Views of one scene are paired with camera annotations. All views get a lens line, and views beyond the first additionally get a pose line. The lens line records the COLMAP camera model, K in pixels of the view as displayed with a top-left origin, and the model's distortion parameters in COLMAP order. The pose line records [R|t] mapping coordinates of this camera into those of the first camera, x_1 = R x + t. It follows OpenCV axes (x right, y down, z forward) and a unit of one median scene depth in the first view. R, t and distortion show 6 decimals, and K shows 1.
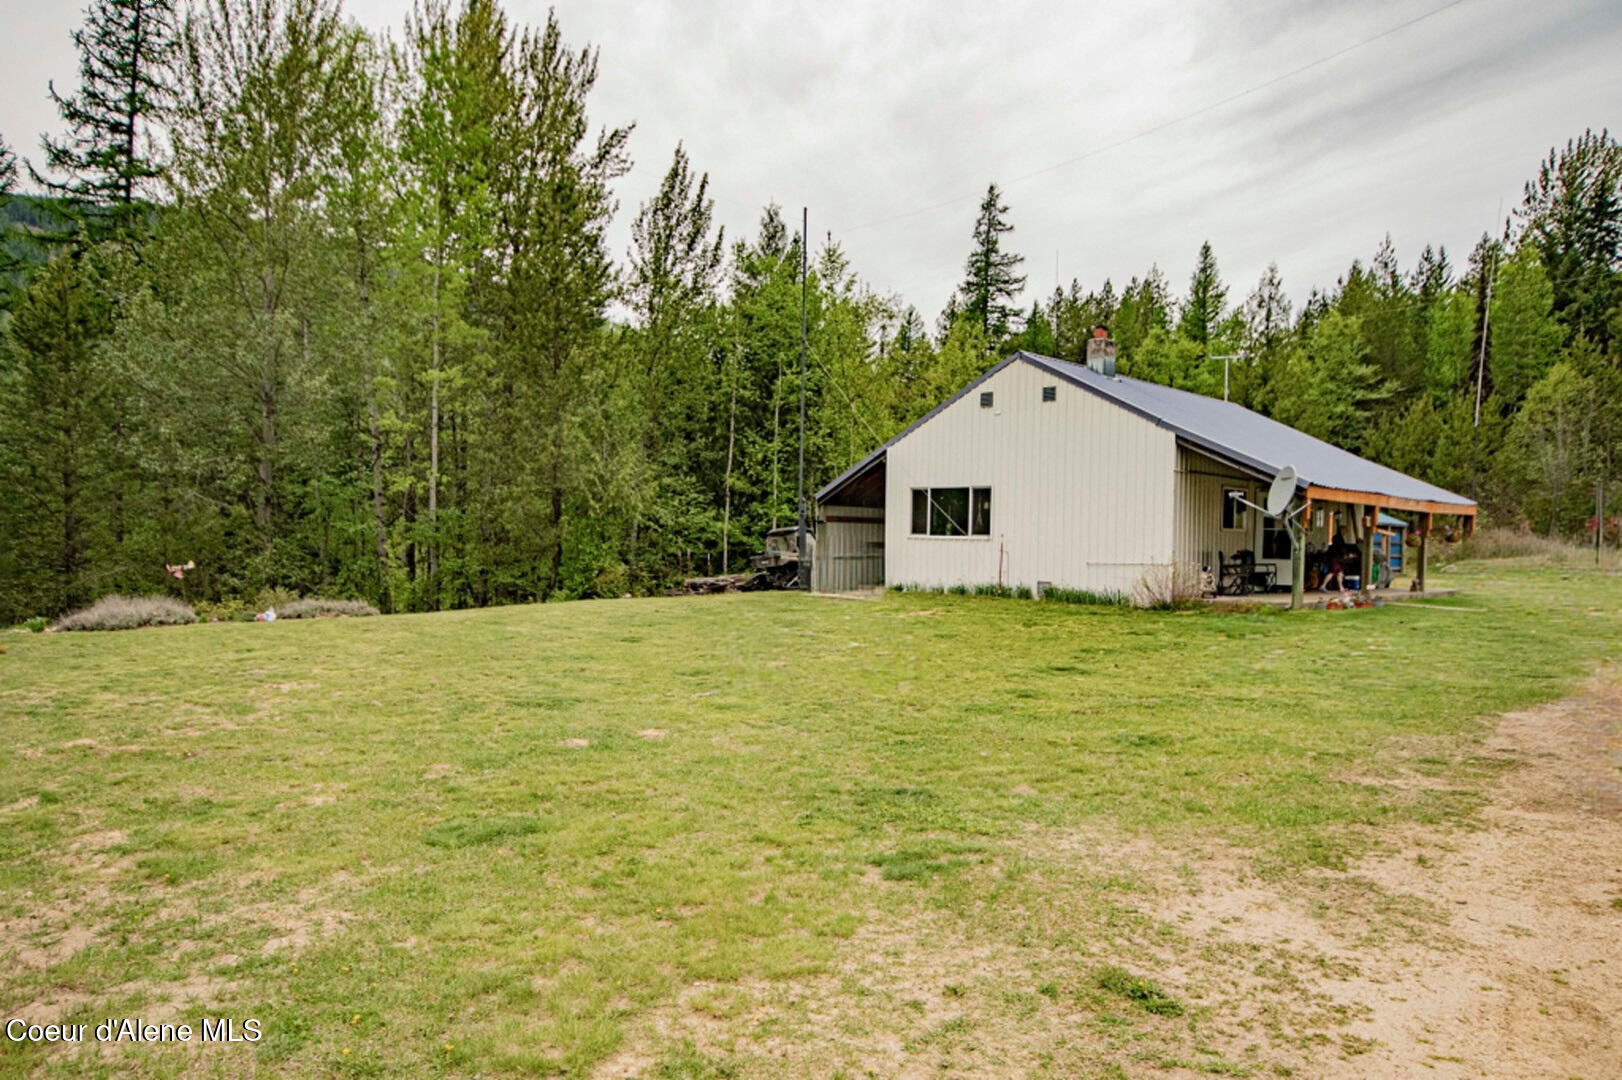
lens RADIAL K [[1100.9, 0, 811.9], [0, 1100.9, 541.2], [0, 0, 1]] dist [0.031300, -0.000239]
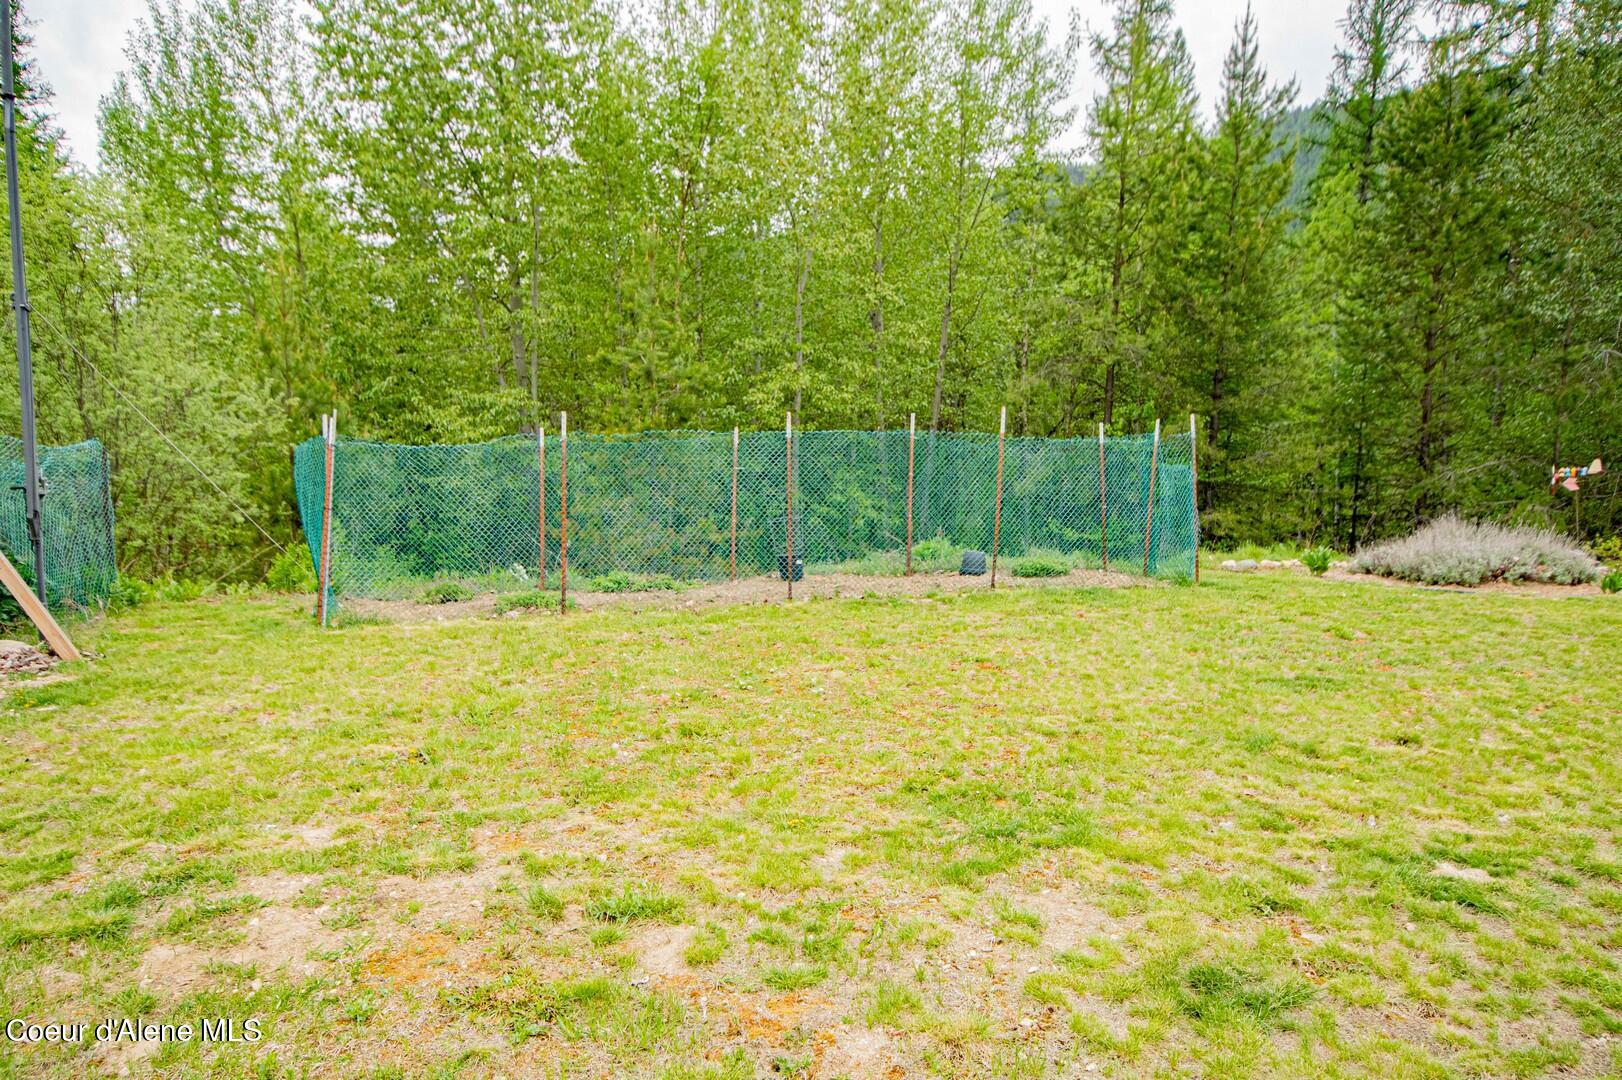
lens RADIAL K [[1100.9, 0, 812.3], [0, 1100.9, 541.8], [0, 0, 1]] dist [0.031300, -0.000239]
pose [[0.435478, 0.108268, -0.893665, -0.215822], [-0.015613, 0.993500, 0.112754, 0.000355], [0.900064, -0.035149, 0.434338, 0.386132]]
